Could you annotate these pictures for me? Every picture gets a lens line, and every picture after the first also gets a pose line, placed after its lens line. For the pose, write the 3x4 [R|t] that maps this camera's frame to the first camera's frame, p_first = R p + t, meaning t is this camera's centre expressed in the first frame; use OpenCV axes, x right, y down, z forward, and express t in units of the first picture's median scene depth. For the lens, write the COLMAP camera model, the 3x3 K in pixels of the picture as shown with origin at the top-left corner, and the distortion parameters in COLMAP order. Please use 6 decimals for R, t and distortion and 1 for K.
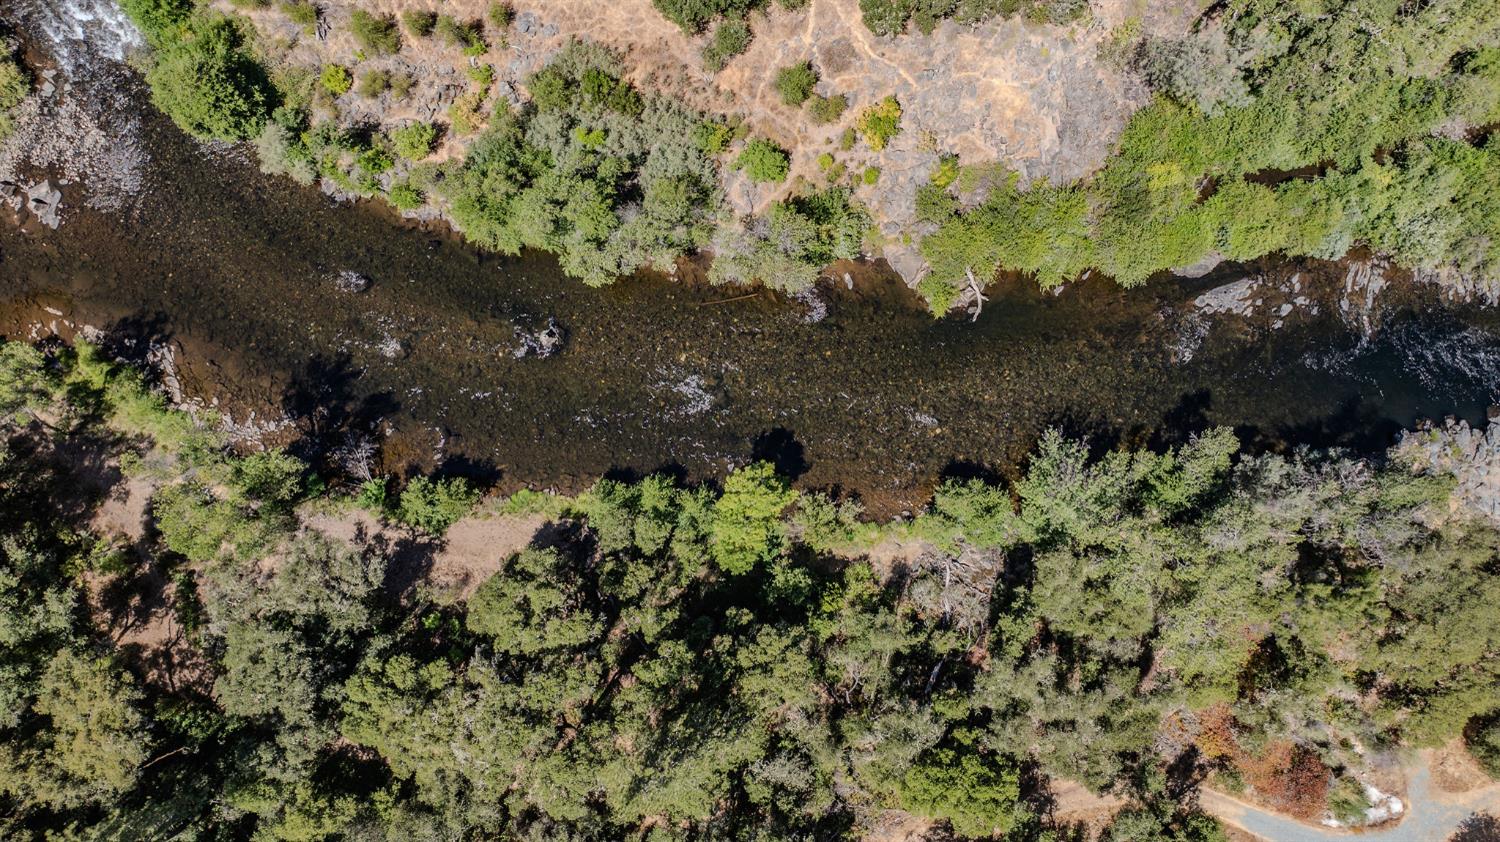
lens RADIAL K [[1039.6, 0, 751.5], [0, 1039.6, 401.9], [0, 0, 1]] dist [-0.040798, 0.033717]
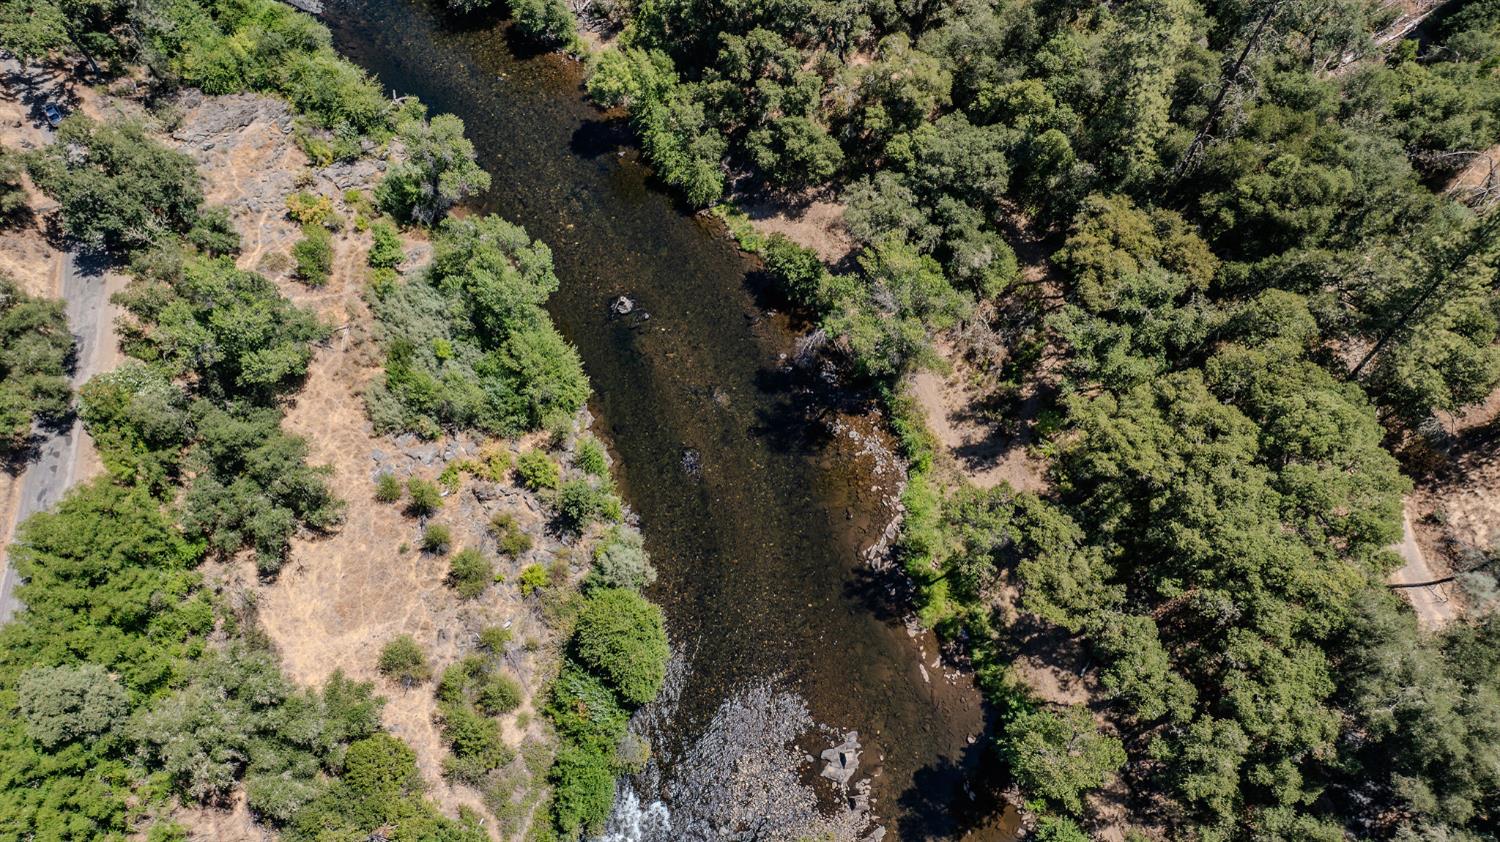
lens RADIAL K [[1039.6, 0, 758.5], [0, 1039.6, 419.6], [0, 0, 1]] dist [-0.040798, 0.033717]
pose [[-0.635997, -0.669863, 0.383133, -0.815054], [0.771571, -0.560753, 0.300390, -0.362085], [0.013623, 0.486662, 0.873484, 0.093556]]
